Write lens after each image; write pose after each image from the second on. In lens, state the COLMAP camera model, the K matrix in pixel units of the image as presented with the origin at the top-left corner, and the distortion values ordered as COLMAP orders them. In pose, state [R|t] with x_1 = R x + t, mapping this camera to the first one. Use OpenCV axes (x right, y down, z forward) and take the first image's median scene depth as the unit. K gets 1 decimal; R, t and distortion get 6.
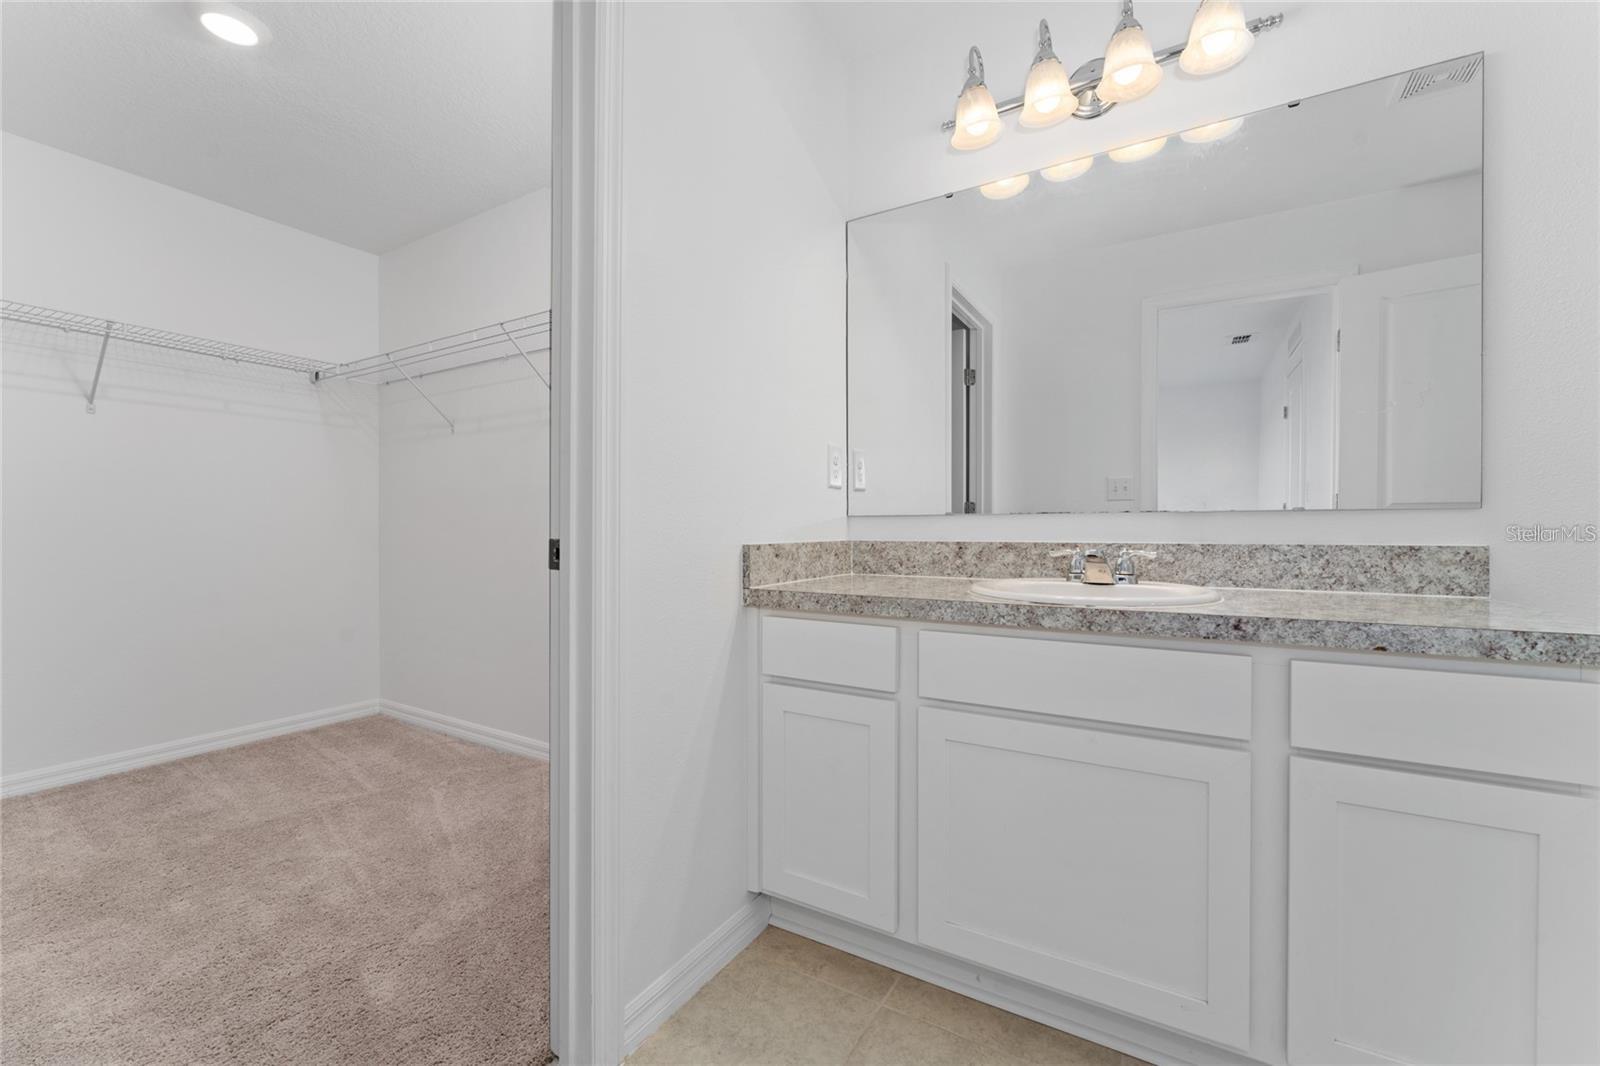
lens RADIAL K [[651.1, 0, 798.7], [0, 651.1, 525.6], [0, 0, 1]] dist [-0.001671, -0.000270]
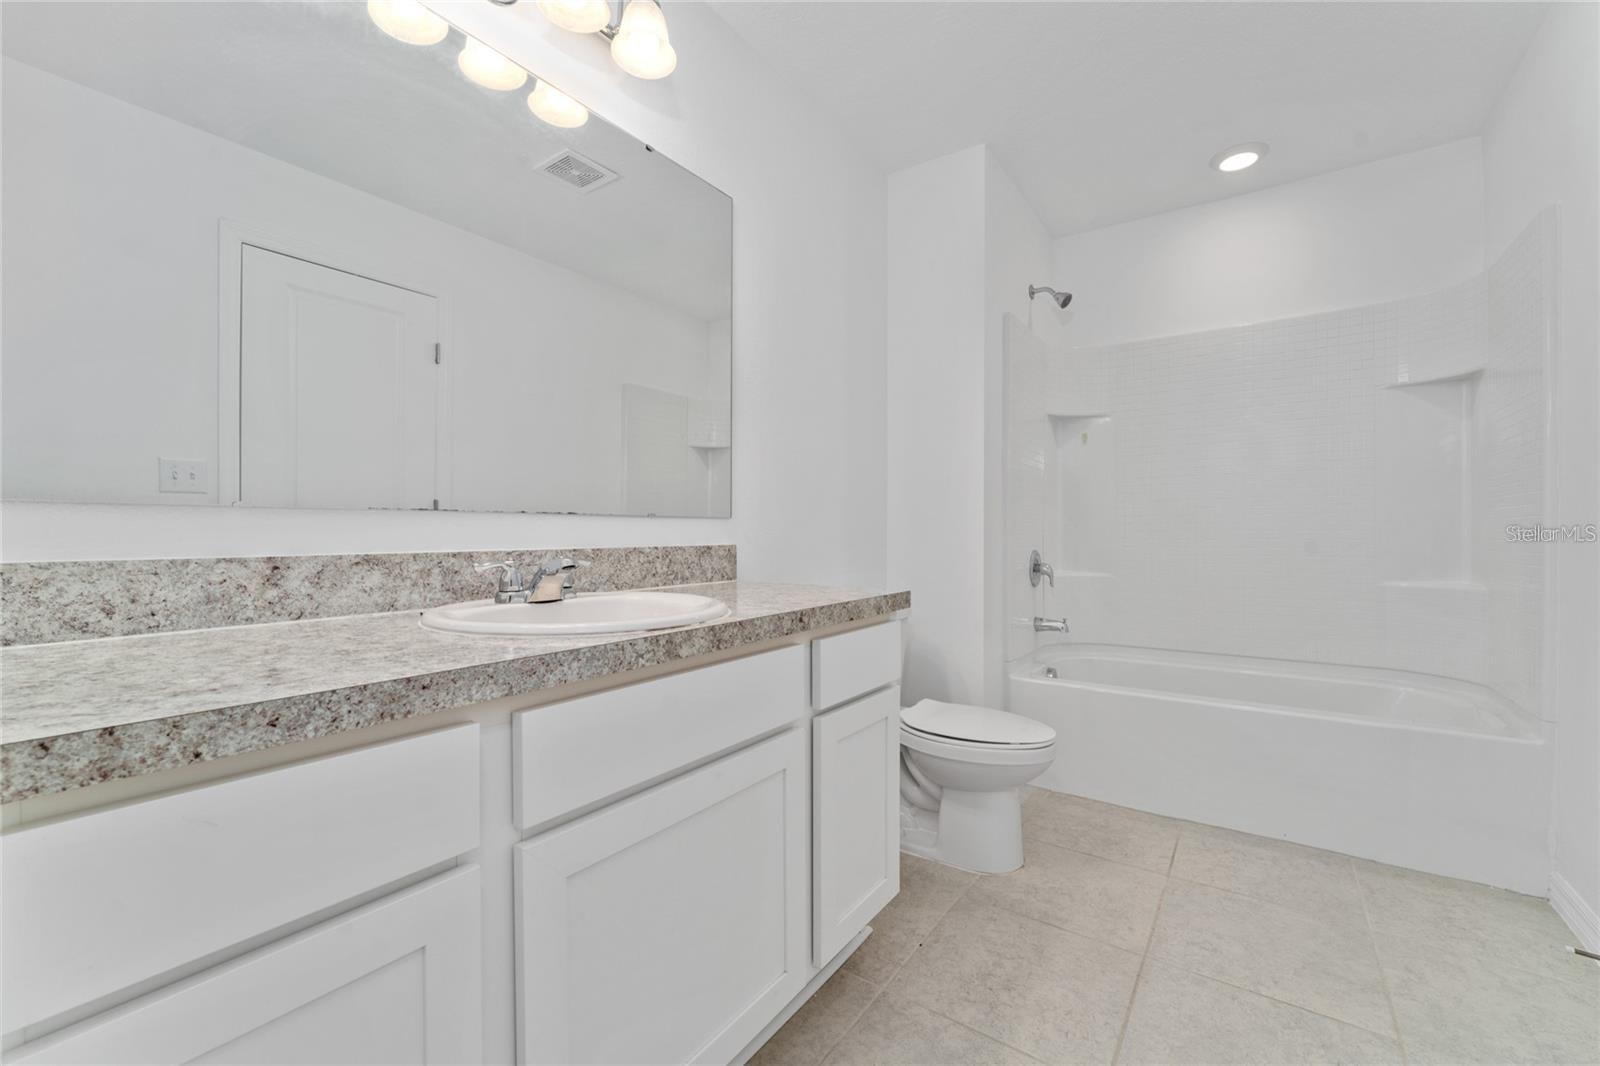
lens RADIAL K [[651.1, 0, 798.7], [0, 651.1, 525.6], [0, 0, 1]] dist [-0.001671, -0.000270]
pose [[0.079242, 0.010818, 0.996797, -0.328792], [-0.004619, 0.999934, -0.010485, 0.003154], [-0.996845, -0.003773, 0.079286, 0.659076]]
